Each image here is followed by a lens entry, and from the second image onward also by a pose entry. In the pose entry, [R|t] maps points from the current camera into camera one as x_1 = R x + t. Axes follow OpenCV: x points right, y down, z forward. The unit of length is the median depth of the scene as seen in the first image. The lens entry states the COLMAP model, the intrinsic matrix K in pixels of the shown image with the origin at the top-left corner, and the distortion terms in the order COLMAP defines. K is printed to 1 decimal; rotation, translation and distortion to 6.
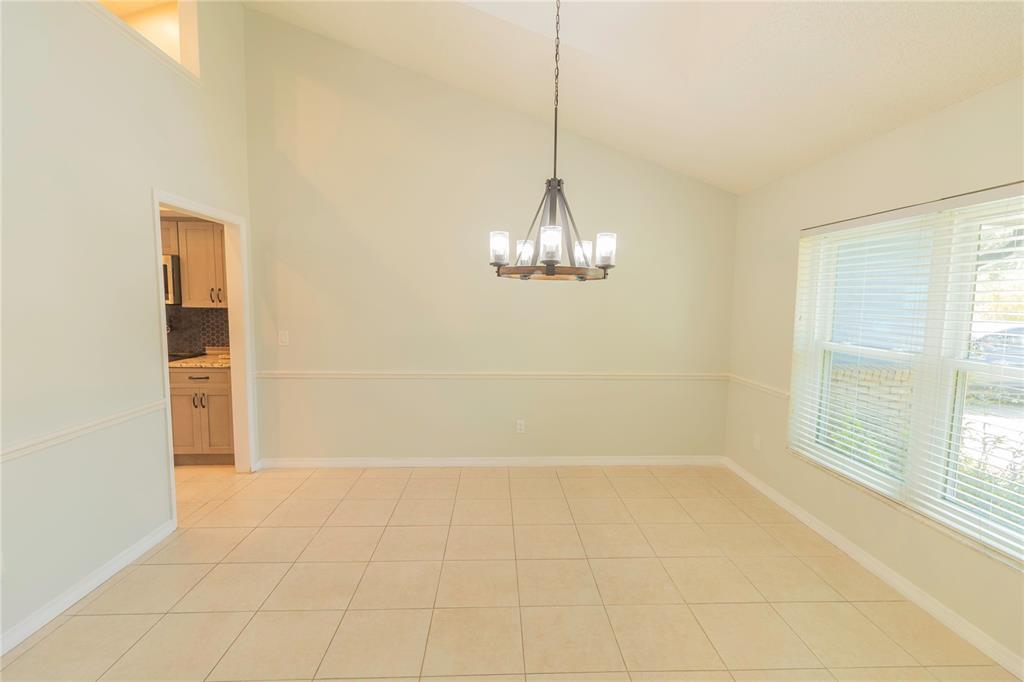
lens RADIAL K [[469.4, 0, 517.3], [0, 469.4, 338.6], [0, 0, 1]] dist [0.002669, -0.000229]
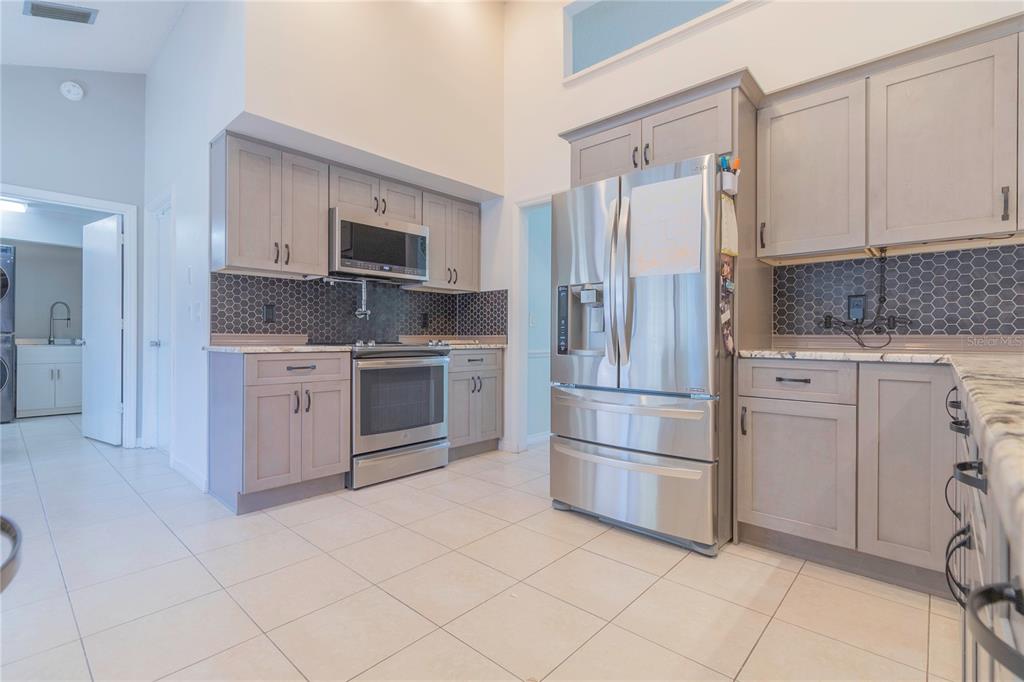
lens RADIAL K [[469.4, 0, 517.3], [0, 469.4, 338.6], [0, 0, 1]] dist [0.002669, -0.000229]
pose [[0.702389, -0.005889, 0.711769, -1.275714], [0.063475, 0.996500, -0.054394, 0.095908], [-0.708957, 0.083385, 0.700304, 0.273478]]
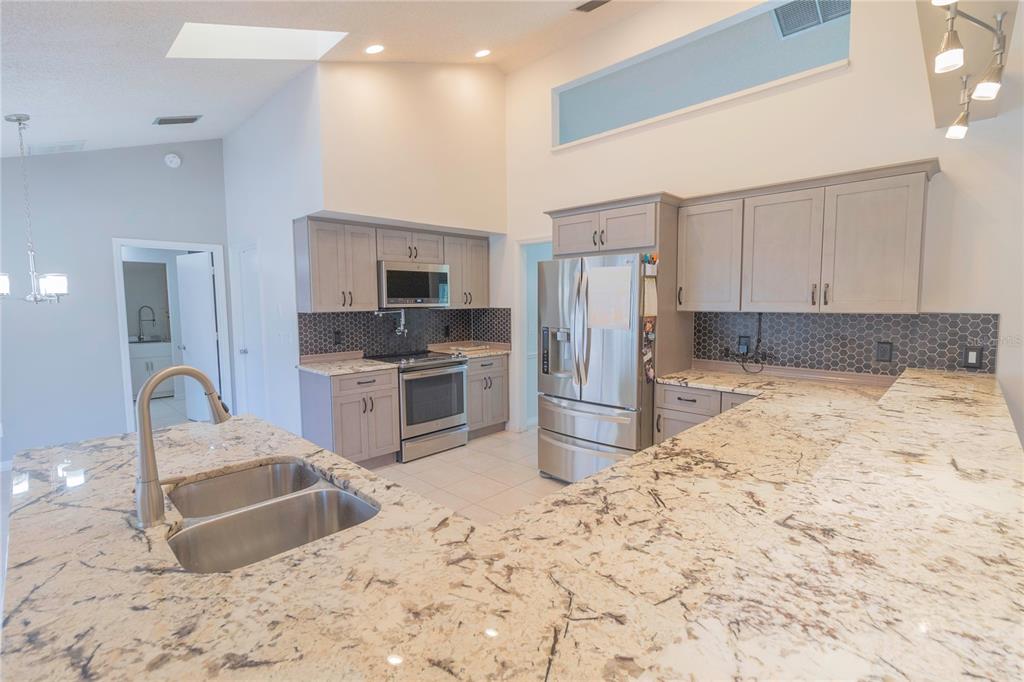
lens RADIAL K [[469.4, 0, 517.3], [0, 469.4, 338.6], [0, 0, 1]] dist [0.002669, -0.000229]
pose [[0.722350, -0.070637, 0.687910, -1.452756], [0.072652, 0.997016, 0.026089, -0.011588], [-0.687700, 0.031132, 0.725327, 0.041070]]
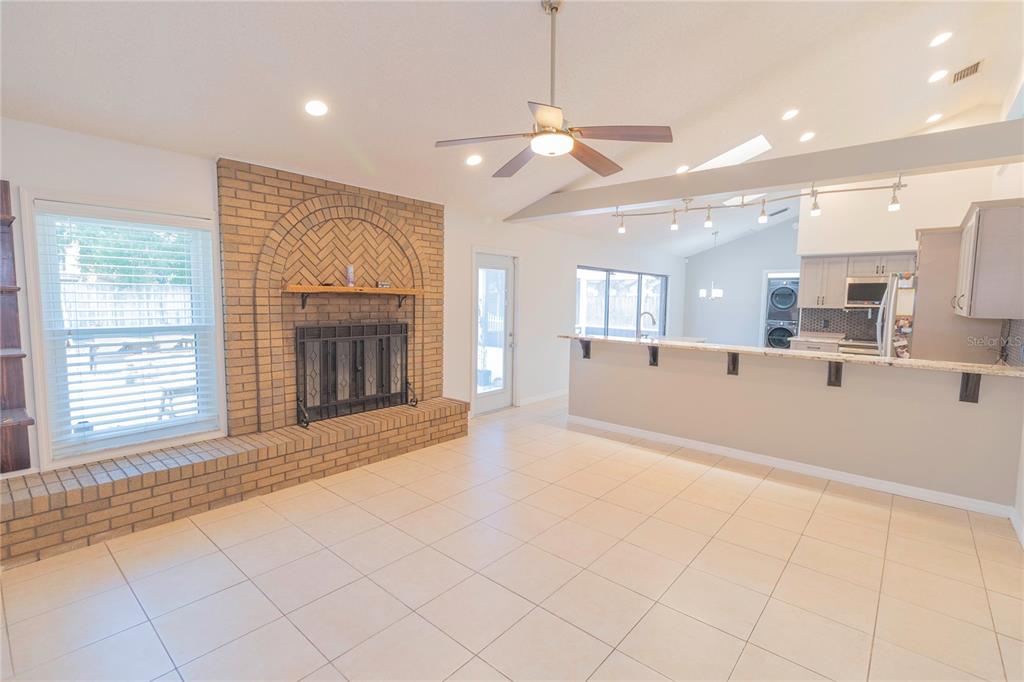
lens RADIAL K [[469.4, 0, 517.3], [0, 469.4, 338.6], [0, 0, 1]] dist [0.002669, -0.000229]
pose [[0.731228, 0.064116, -0.679113, -0.639699], [-0.069171, 0.997411, 0.019688, 0.088446], [0.678617, 0.032578, 0.733770, -1.032544]]
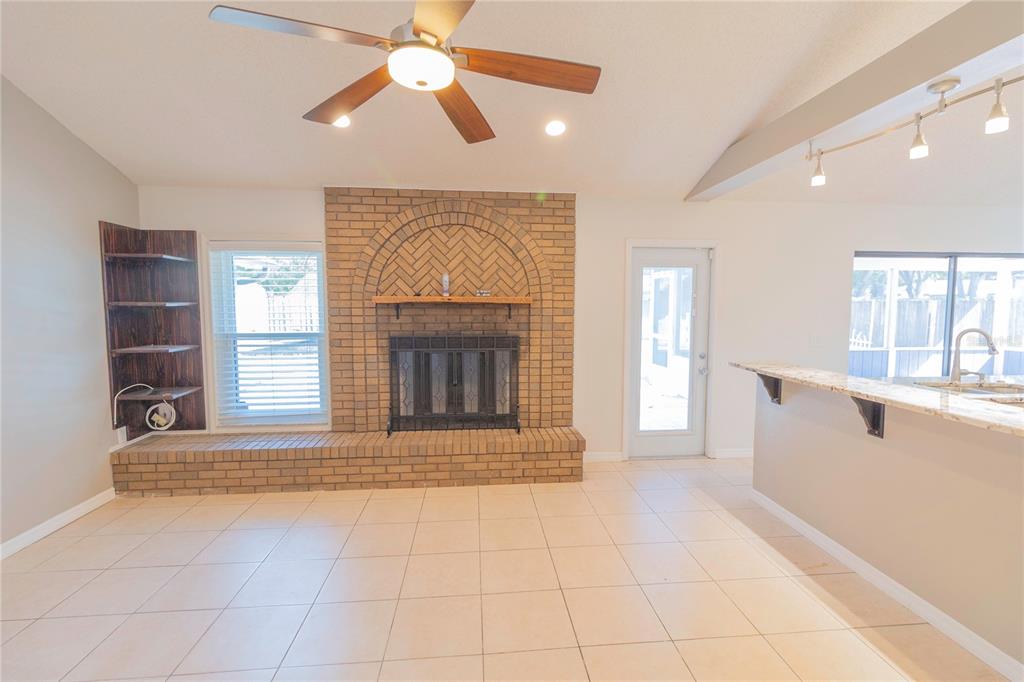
lens RADIAL K [[469.4, 0, 517.3], [0, 469.4, 338.6], [0, 0, 1]] dist [0.002669, -0.000229]
pose [[0.048212, 0.065406, -0.996693, -0.620122], [-0.085749, 0.994441, 0.061110, 0.034932], [0.995150, 0.082519, 0.053552, -0.415292]]
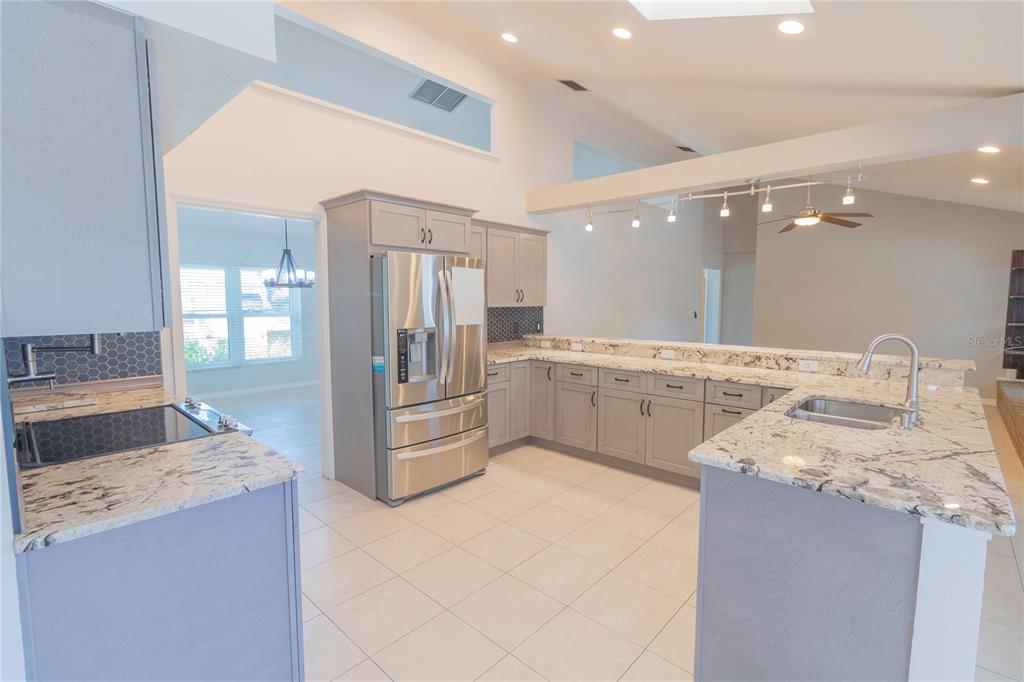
lens RADIAL K [[469.4, 0, 517.3], [0, 469.4, 338.6], [0, 0, 1]] dist [0.002669, -0.000229]
pose [[-0.706667, -0.069639, 0.704111, -1.476906], [0.053772, 0.986981, 0.151583, -0.100079], [-0.705500, 0.144980, -0.693722, 1.086912]]
